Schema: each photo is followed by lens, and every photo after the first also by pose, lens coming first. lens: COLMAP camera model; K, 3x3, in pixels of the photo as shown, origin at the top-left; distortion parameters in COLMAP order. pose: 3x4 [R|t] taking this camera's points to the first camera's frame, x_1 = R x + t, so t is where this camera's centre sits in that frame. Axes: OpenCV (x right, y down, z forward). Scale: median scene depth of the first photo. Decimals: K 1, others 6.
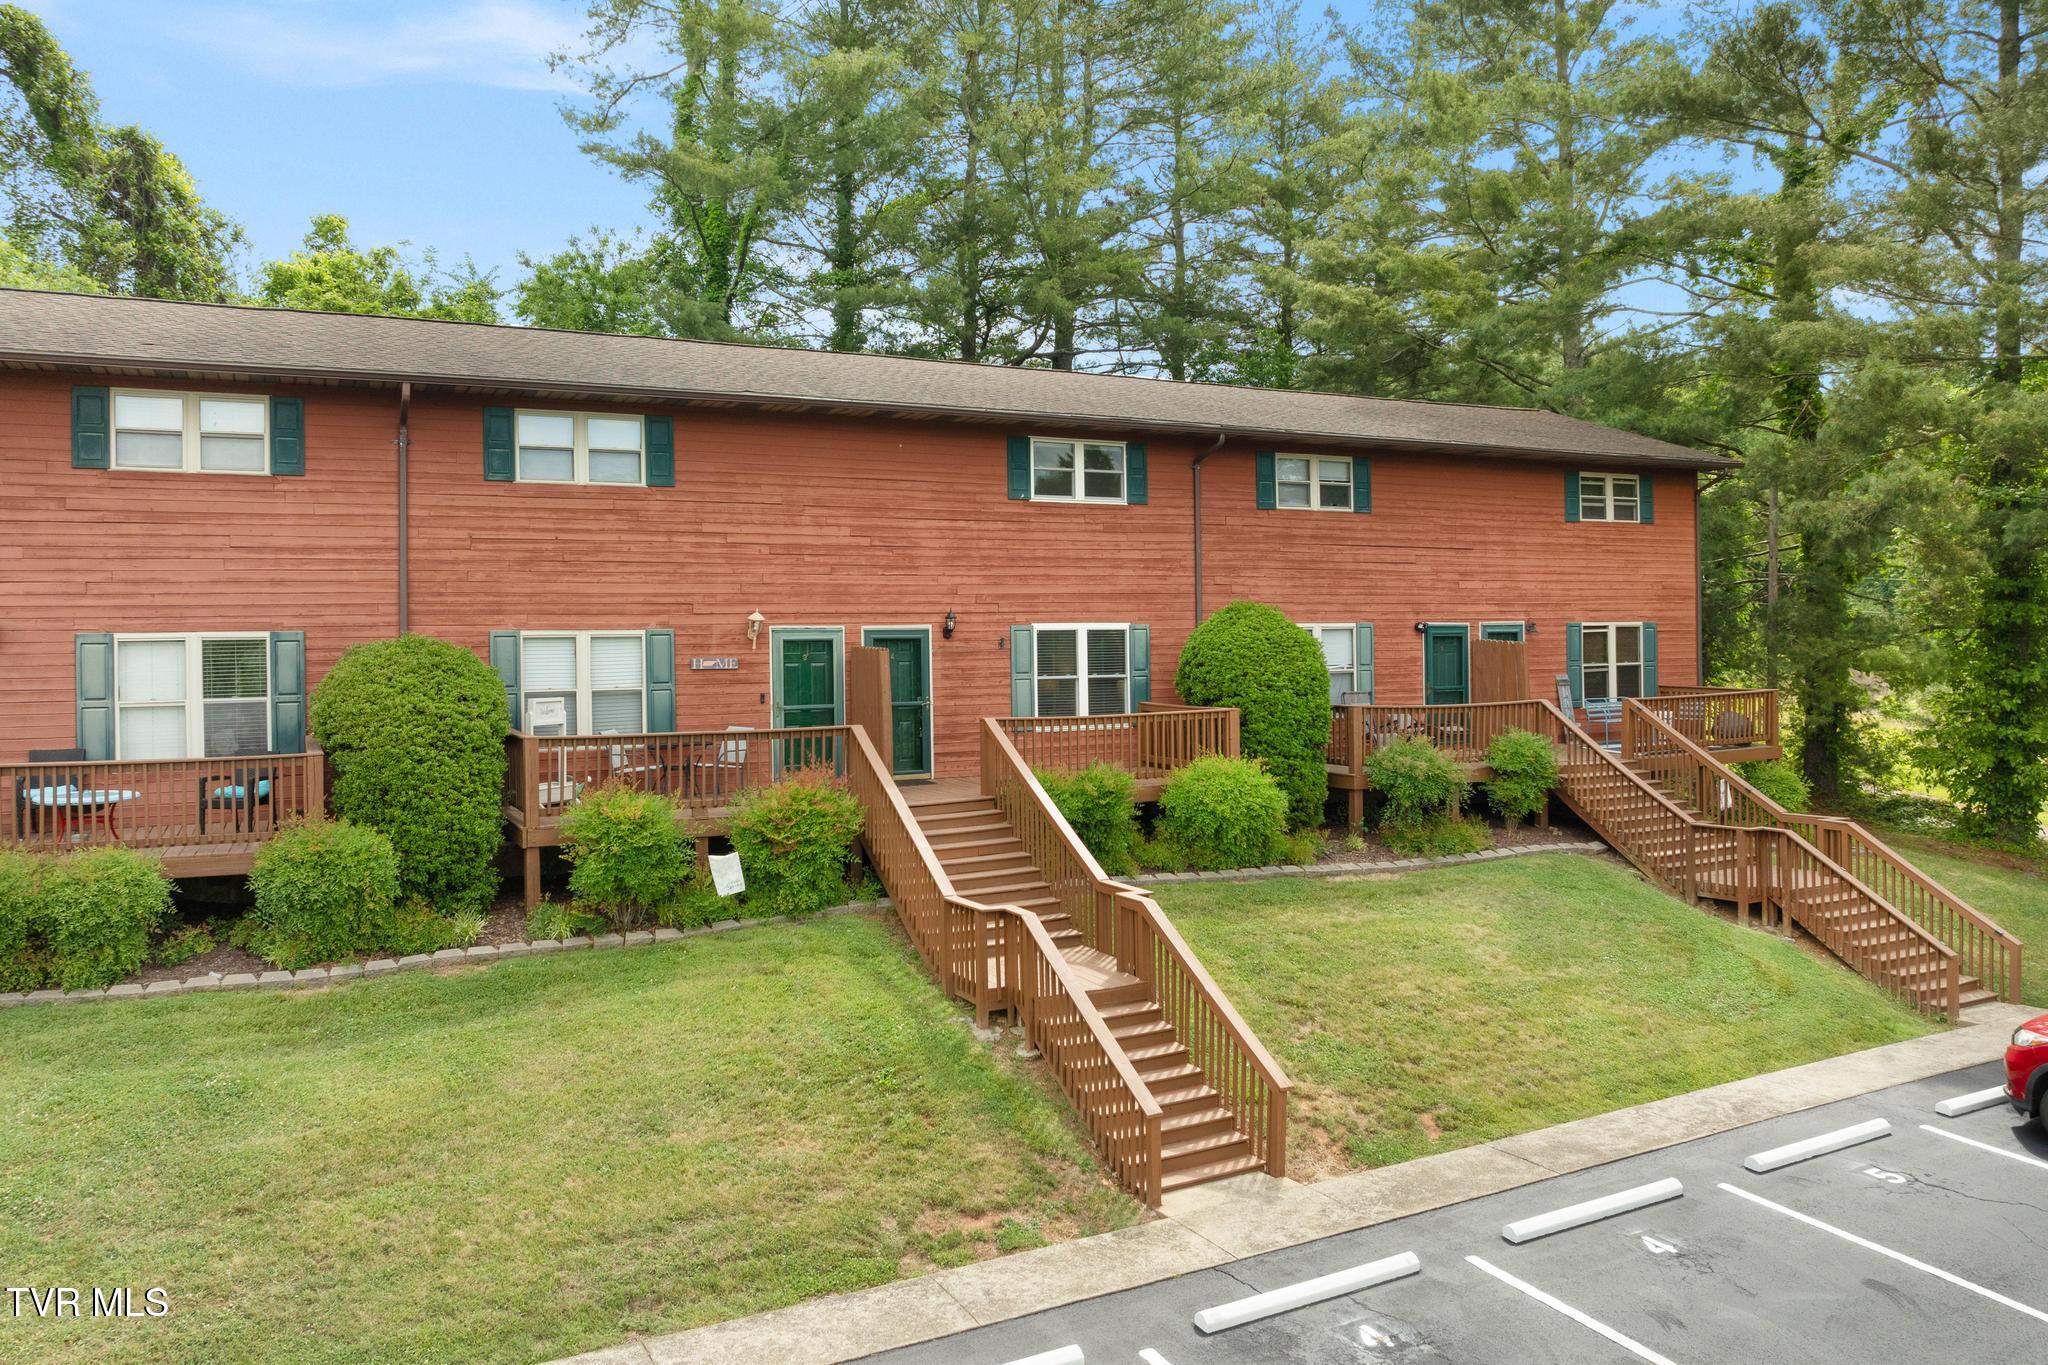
lens RADIAL K [[1472.9, 0, 1041.0], [0, 1472.9, 653.2], [0, 0, 1]] dist [-0.042282, 0.003549]
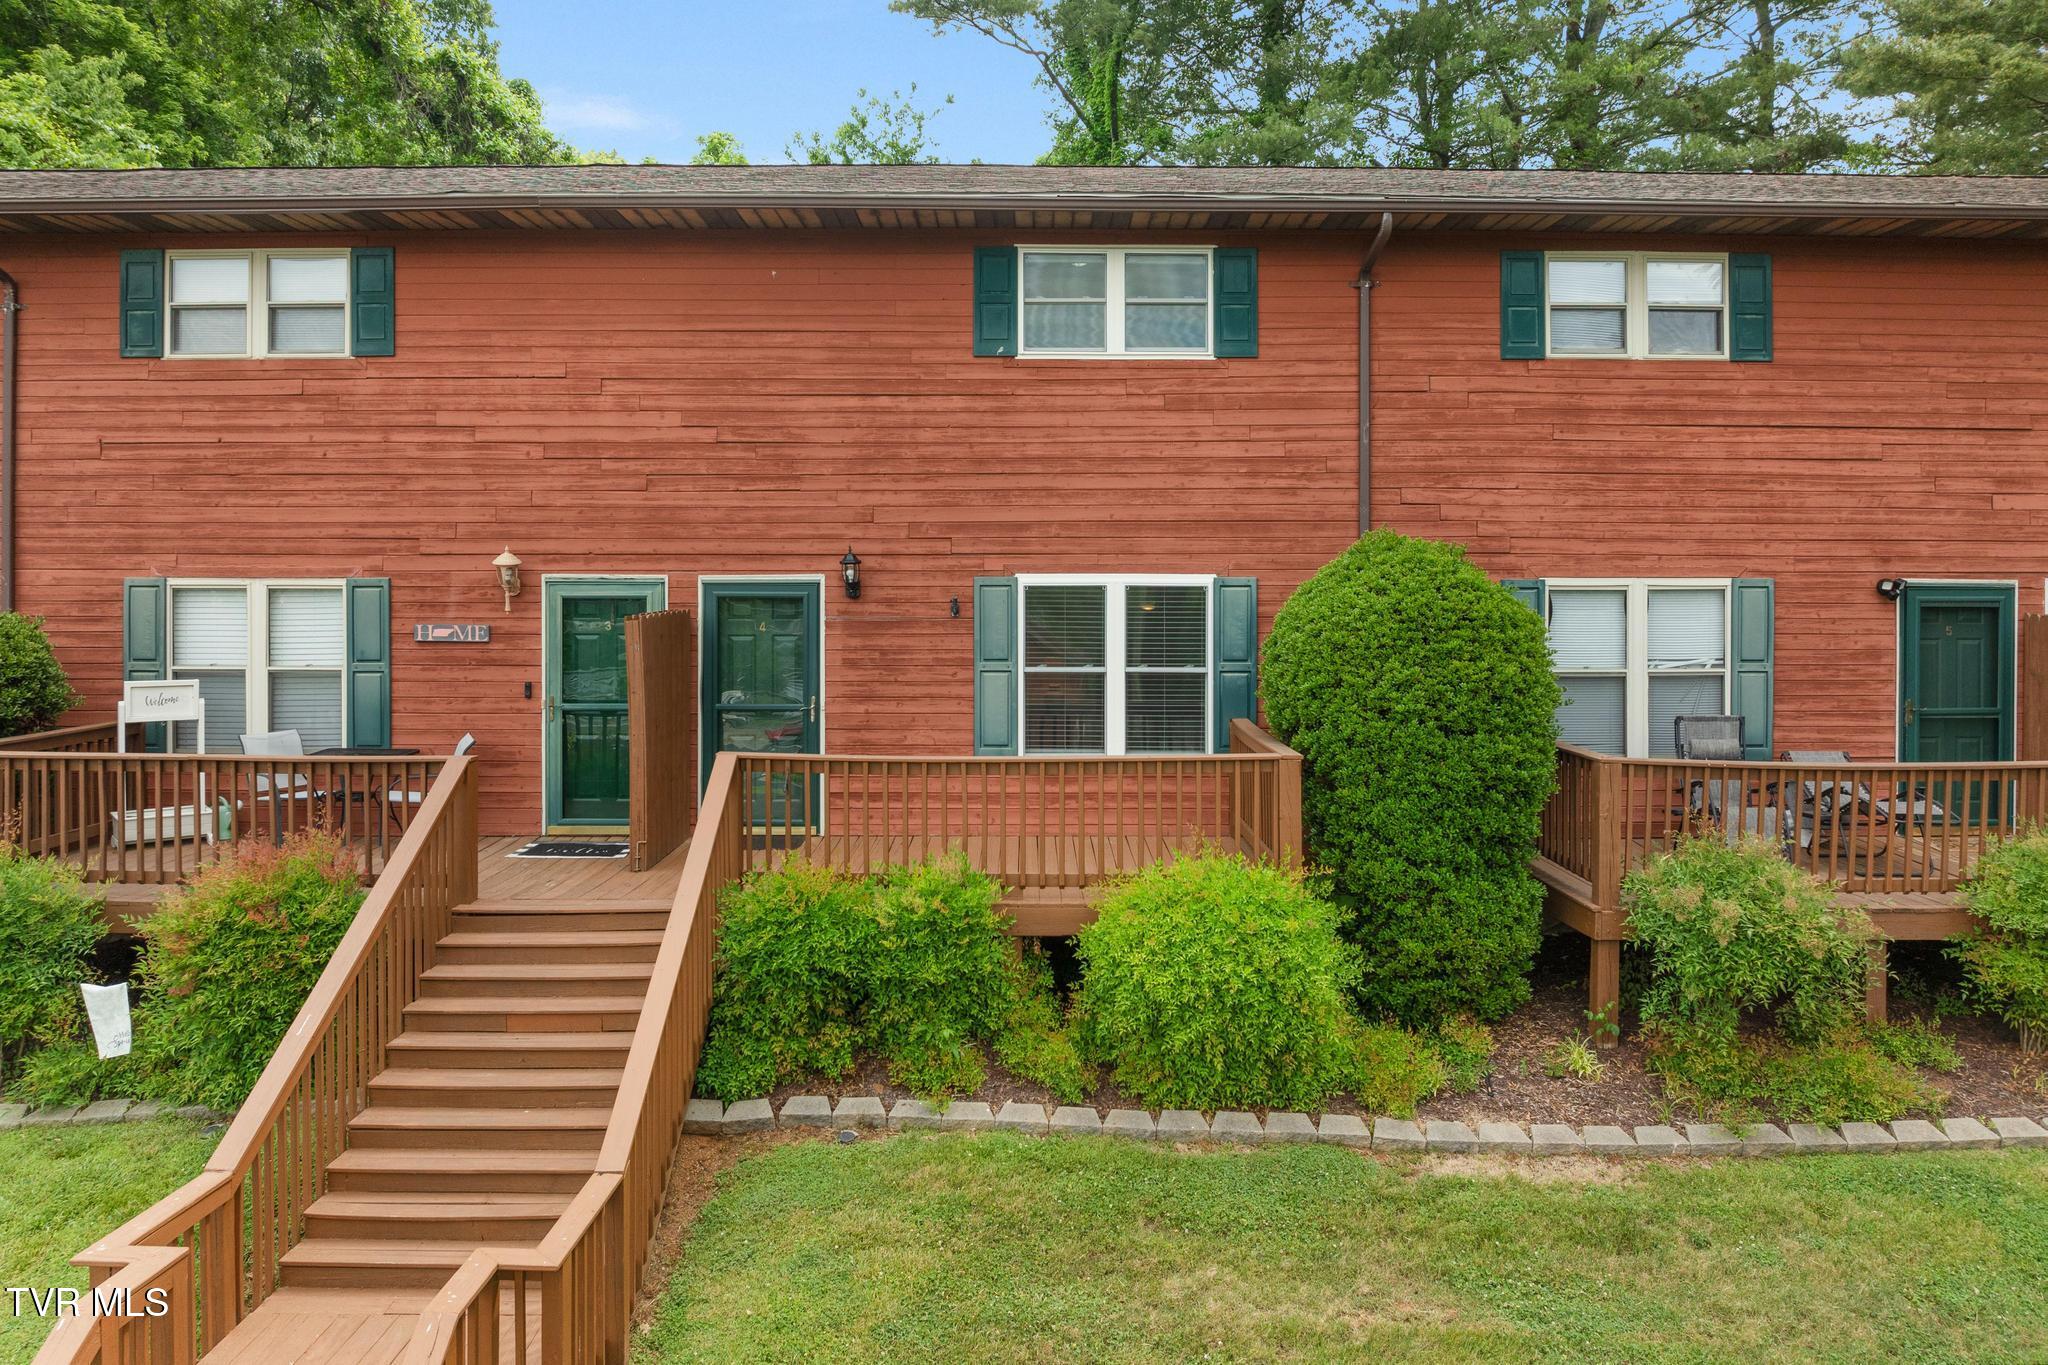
lens RADIAL K [[1450.6, 0, 1029.2], [0, 1450.6, 596.7], [0, 0, 1]] dist [-0.042750, 0.002231]
pose [[0.889442, 0.017797, -0.456700, 0.275485], [-0.016888, 0.999839, 0.006073, -0.016035], [0.456735, 0.002311, 0.889600, 0.546125]]
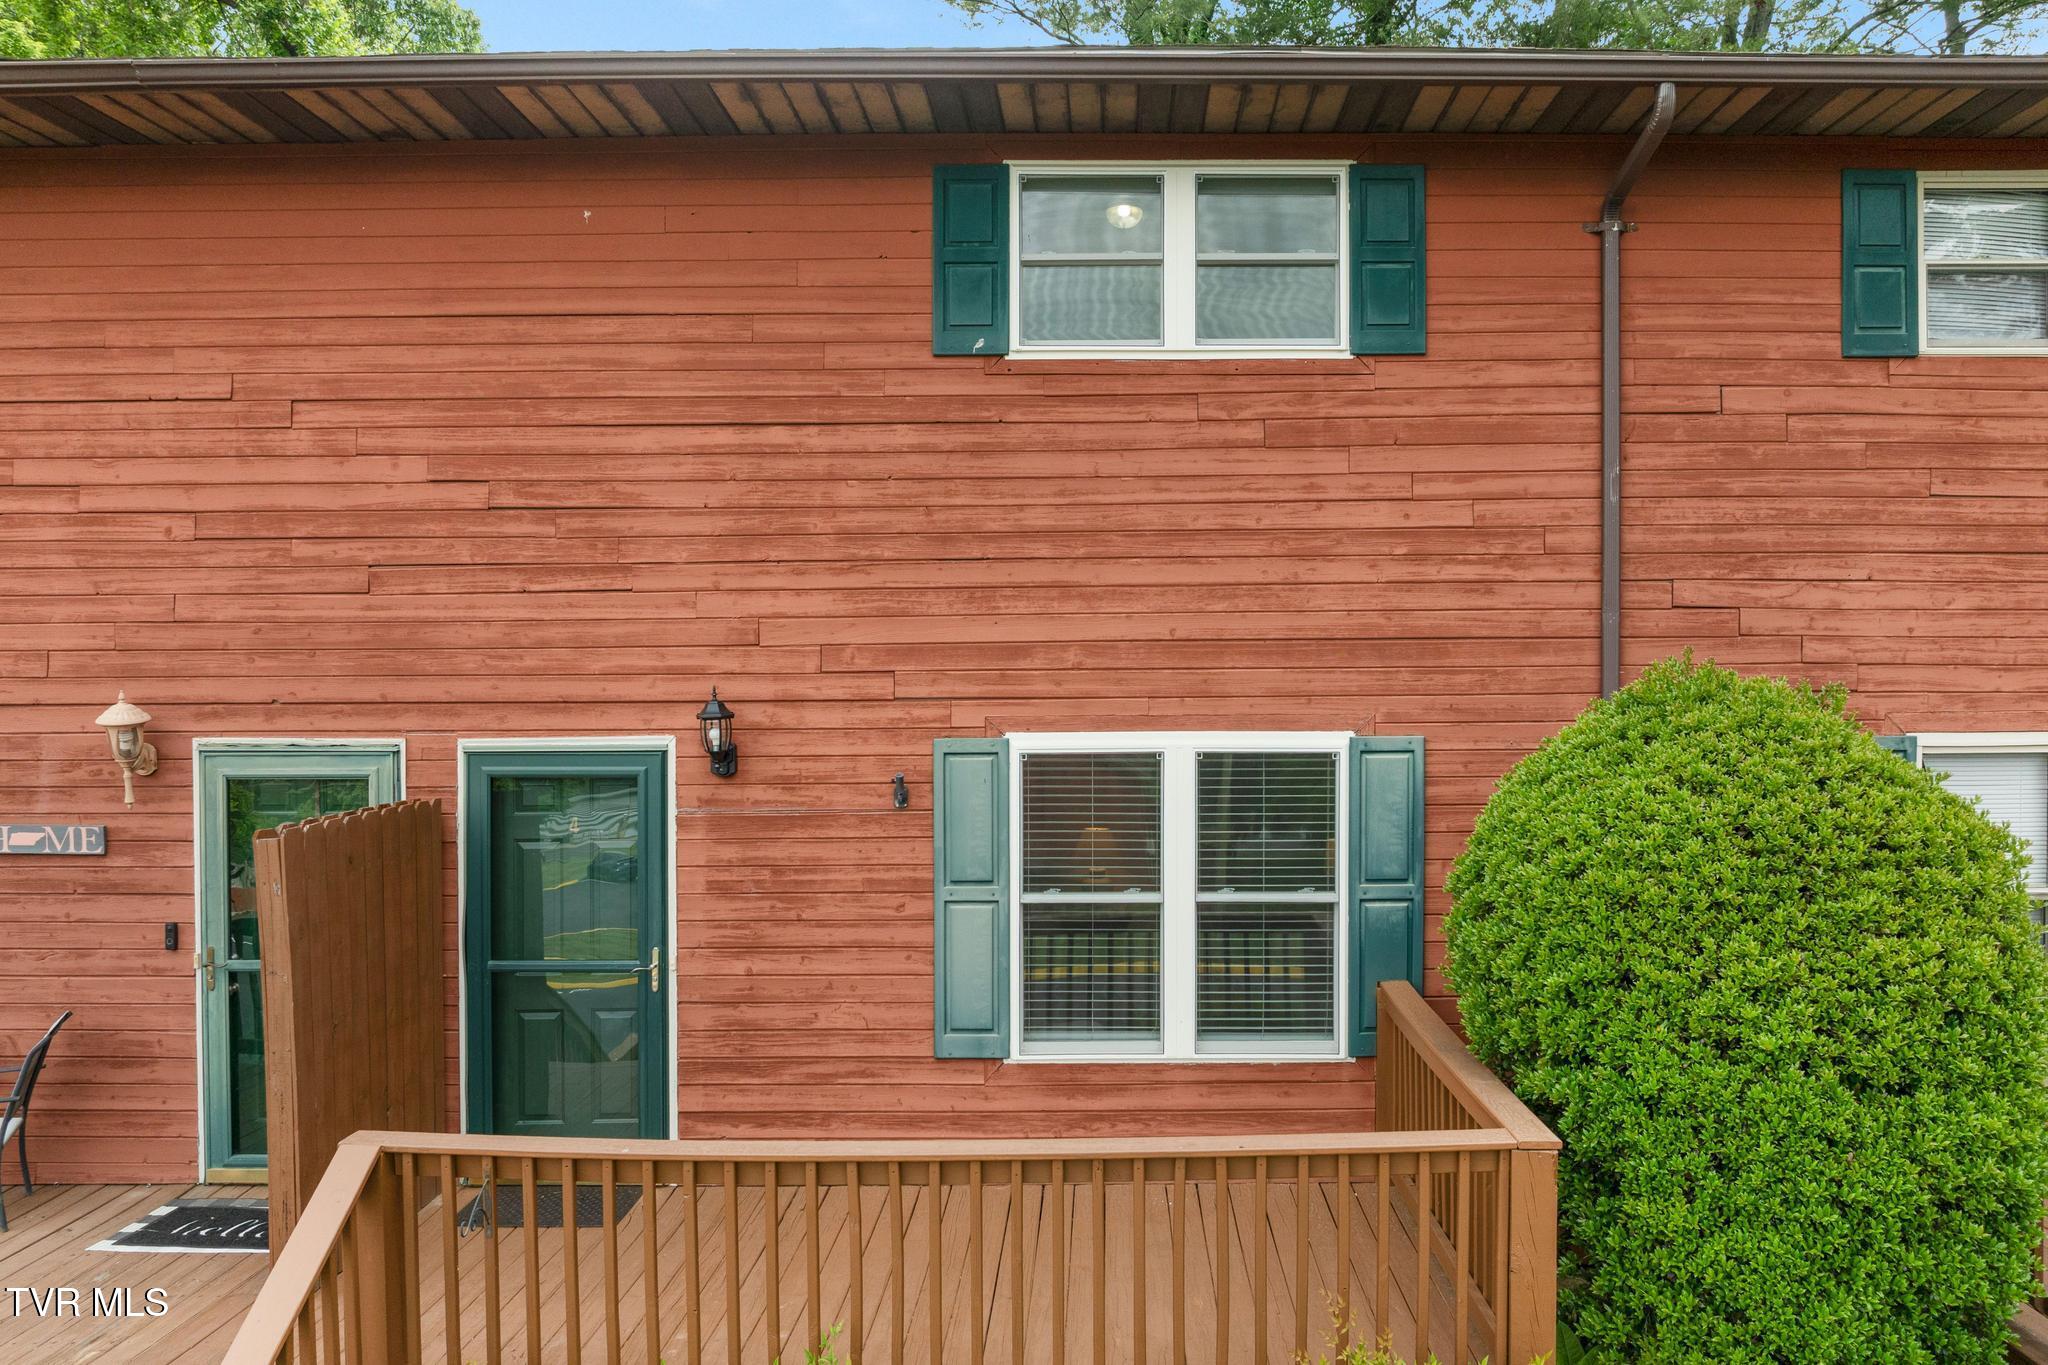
lens RADIAL K [[1505.6, 0, 1108.8], [0, 1505.6, 711.0], [0, 0, 1]] dist [-0.045532, 0.002575]
pose [[0.888840, 0.017767, -0.457874, 0.181028], [-0.011081, 0.999789, 0.017284, -0.033639], [0.458084, -0.010289, 0.888849, 0.772556]]
